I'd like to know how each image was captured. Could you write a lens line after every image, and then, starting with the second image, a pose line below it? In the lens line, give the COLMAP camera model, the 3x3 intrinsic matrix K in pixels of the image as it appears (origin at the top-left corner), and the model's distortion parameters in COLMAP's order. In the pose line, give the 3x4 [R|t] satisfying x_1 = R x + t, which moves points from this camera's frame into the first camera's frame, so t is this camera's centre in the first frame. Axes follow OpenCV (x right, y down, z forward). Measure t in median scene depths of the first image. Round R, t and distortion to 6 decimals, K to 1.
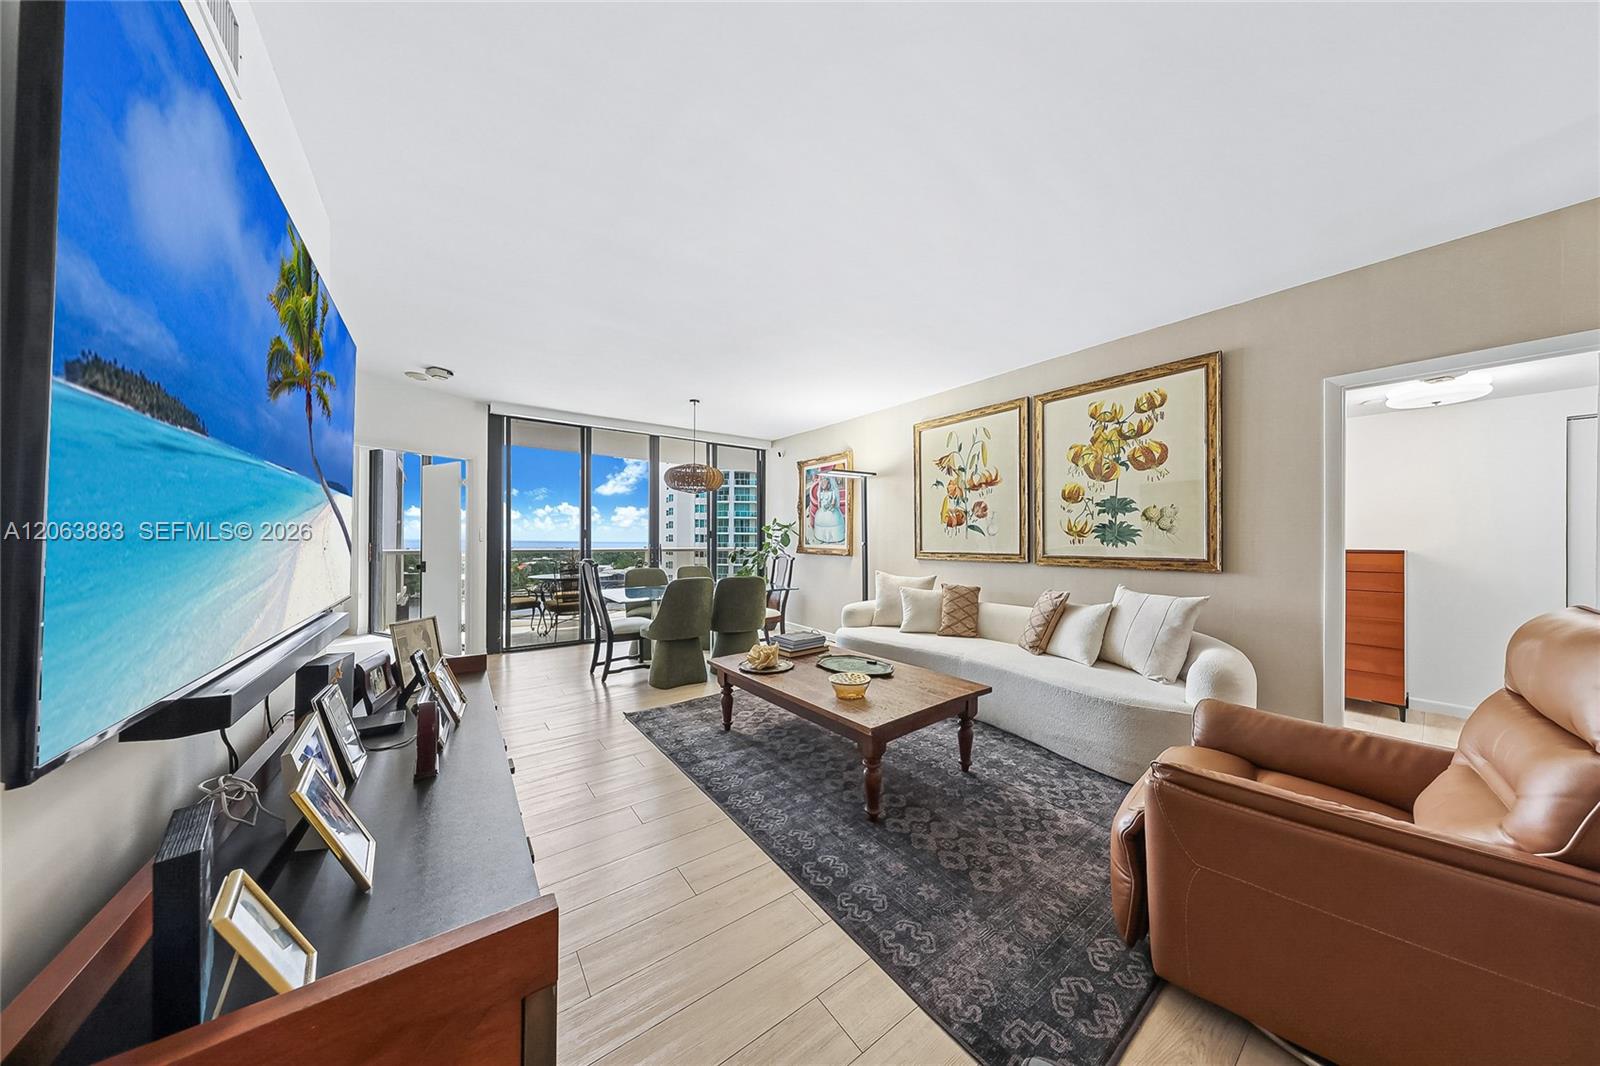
lens RADIAL K [[482.3, 0, 806.8], [0, 482.3, 535.8], [0, 0, 1]] dist [0.004025, -0.000153]
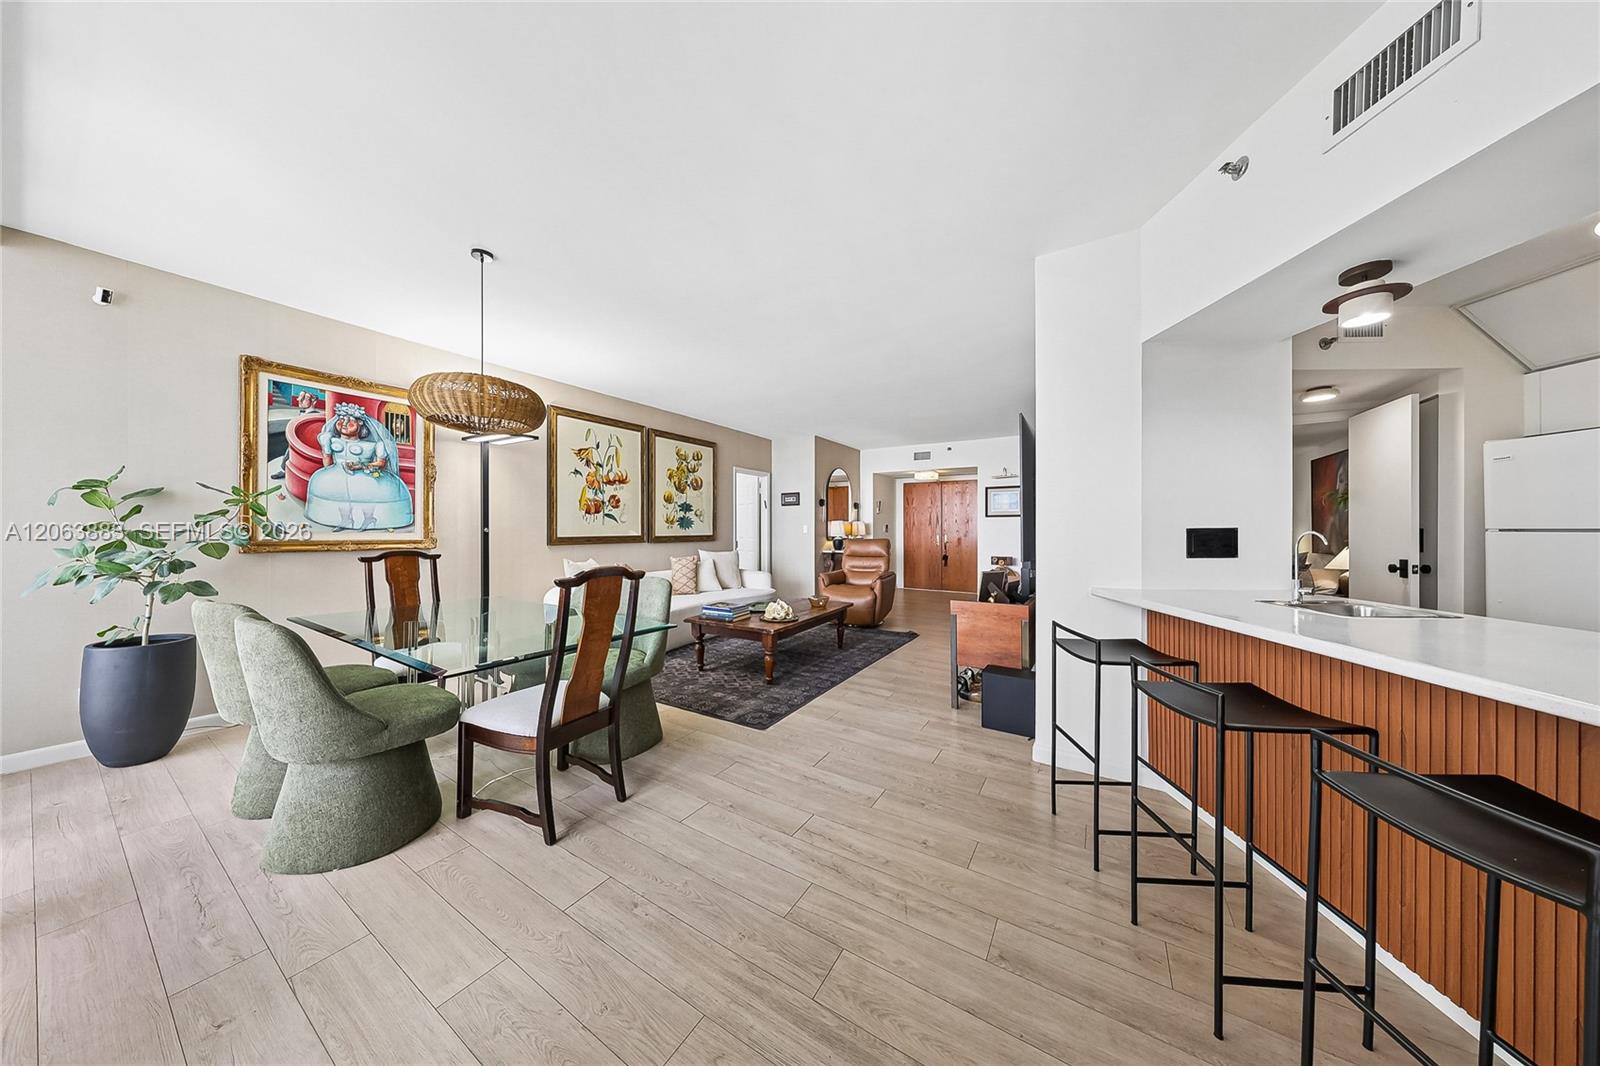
lens RADIAL K [[482.3, 0, 791.9], [0, 482.3, 531.5], [0, 0, 1]] dist [0.004025, -0.000153]
pose [[-0.355756, -0.012709, 0.934492, -1.148366], [-0.014234, 0.999865, 0.008179, 0.007749], [-0.934470, -0.010392, -0.355889, 1.210255]]
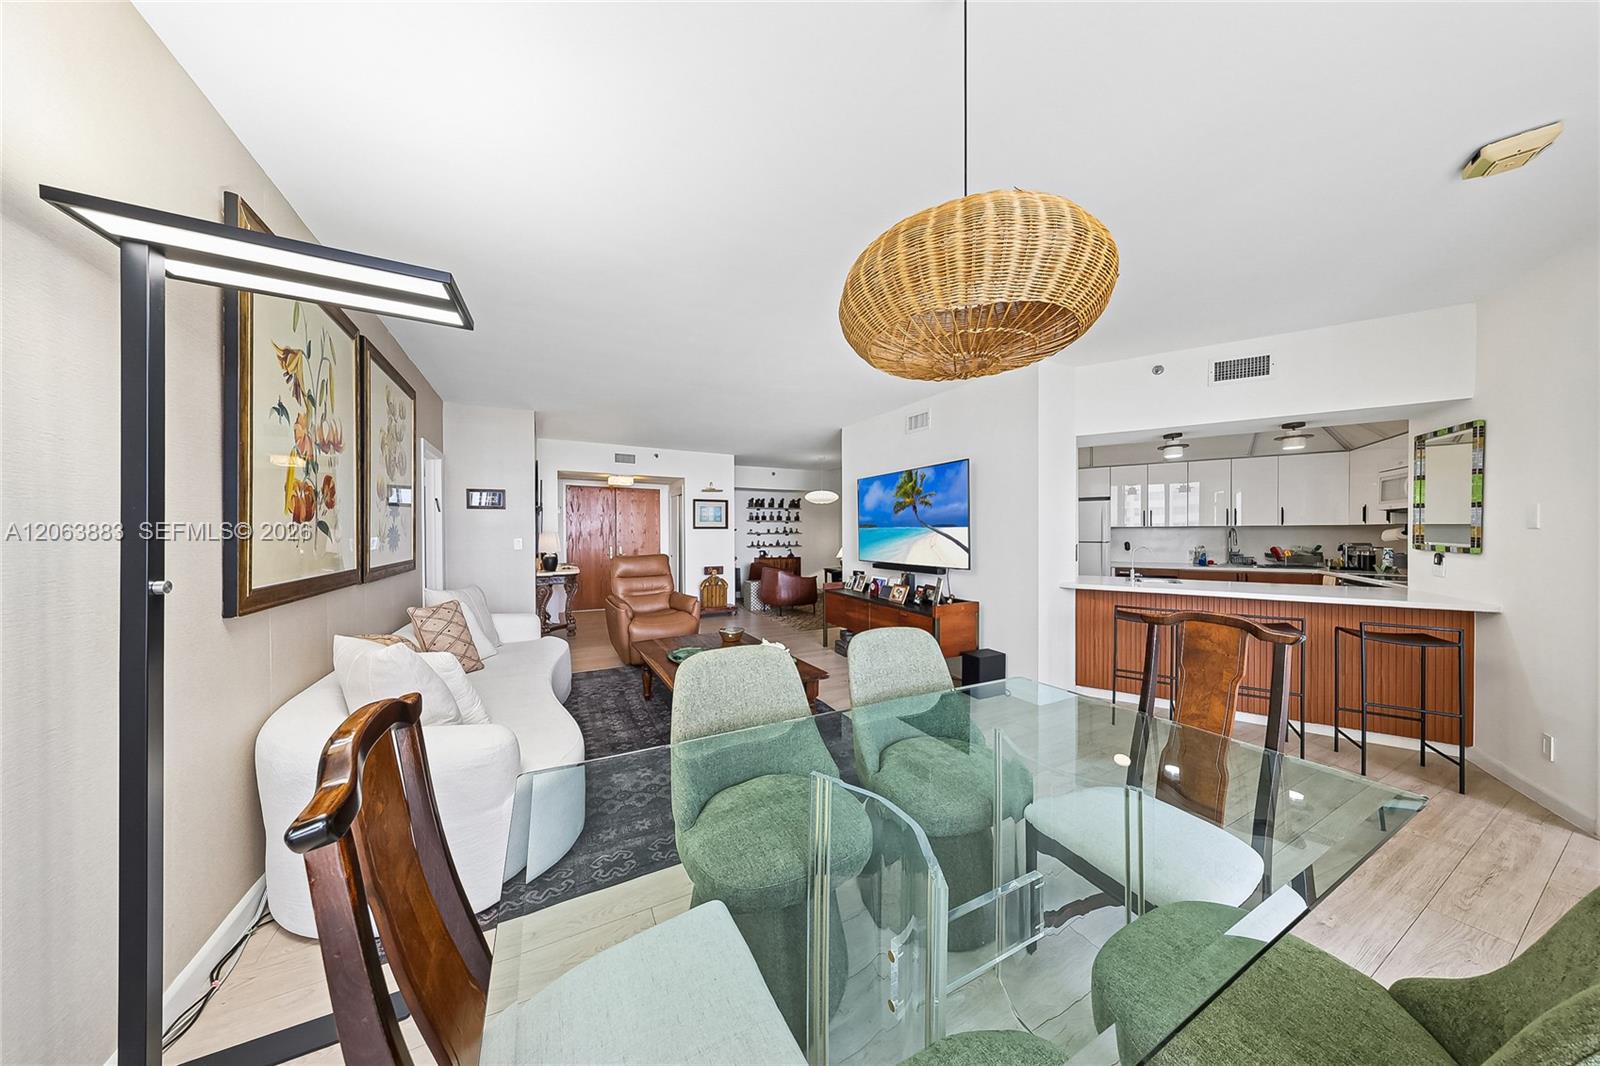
lens RADIAL K [[482.3, 0, 810.4], [0, 482.3, 535.2], [0, 0, 1]] dist [0.004025, -0.000153]
pose [[-0.989466, -0.006269, 0.144627, -0.272598], [-0.007468, 0.999942, -0.007749, -0.008864], [-0.144570, -0.008748, -0.989456, 1.718369]]
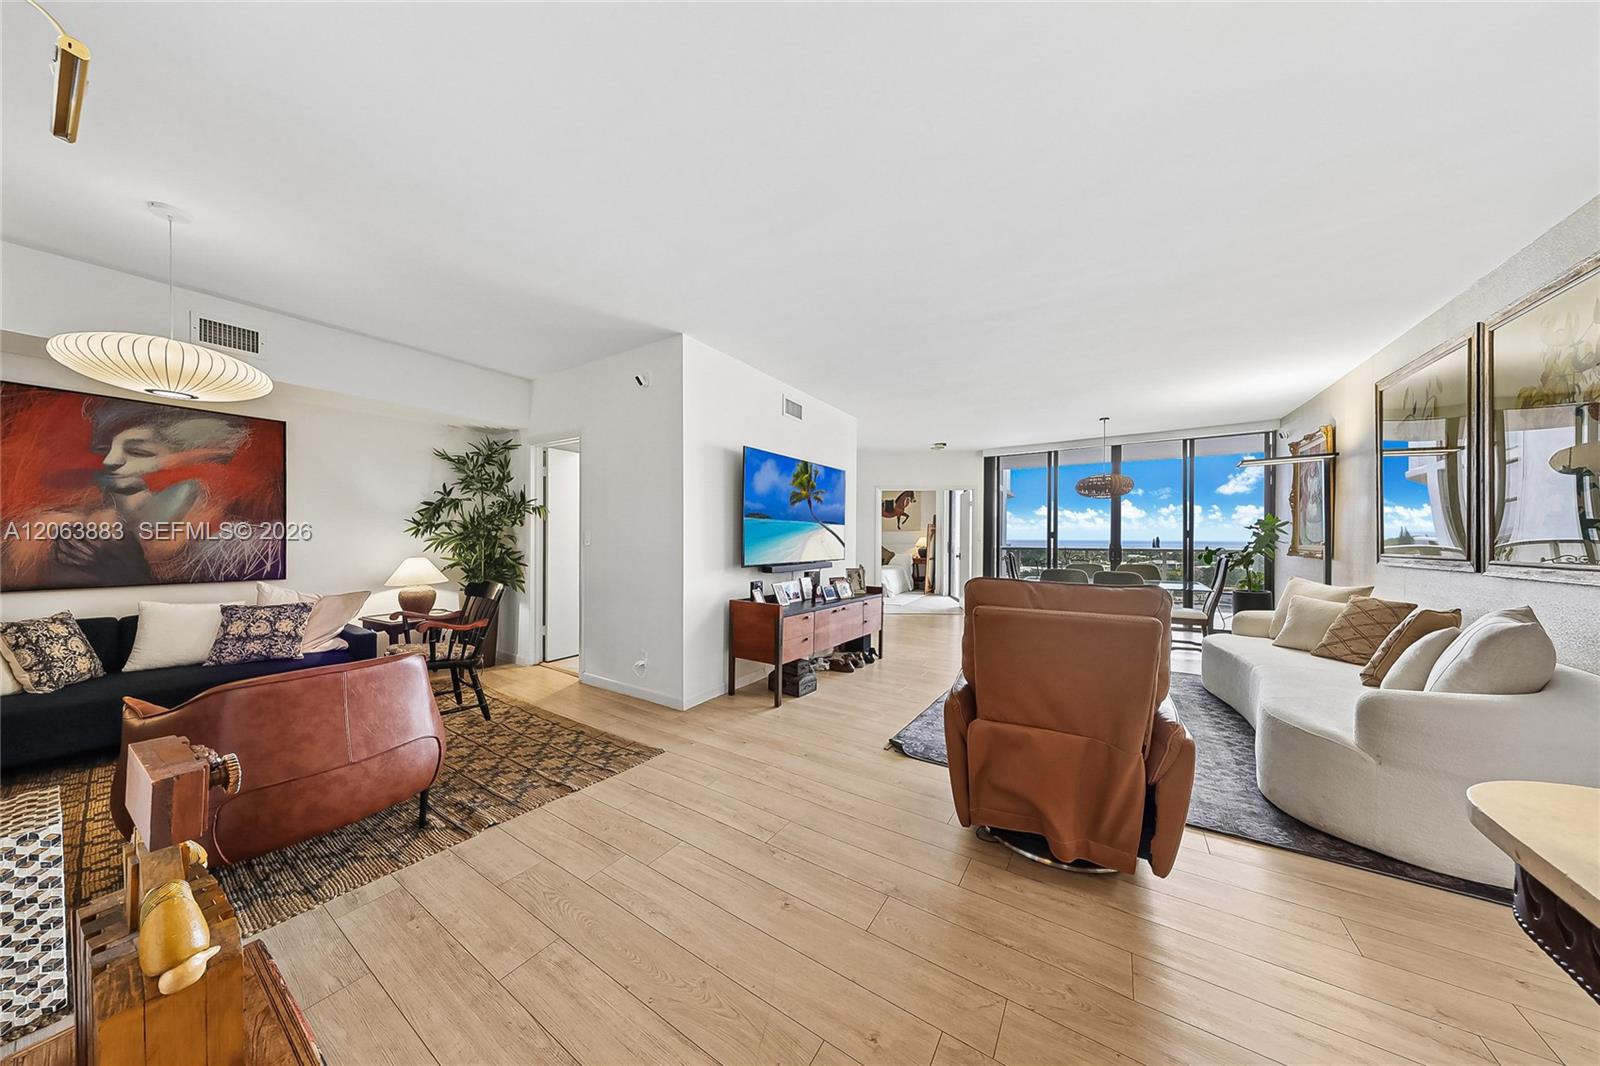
lens RADIAL K [[482.3, 0, 795.8], [0, 482.3, 534.8], [0, 0, 1]] dist [0.004025, -0.000153]
pose [[0.341083, -0.012543, -0.939949, 0.834416], [0.008100, 0.999913, -0.010404, 0.003403], [0.939998, -0.004065, 0.341155, -0.120501]]
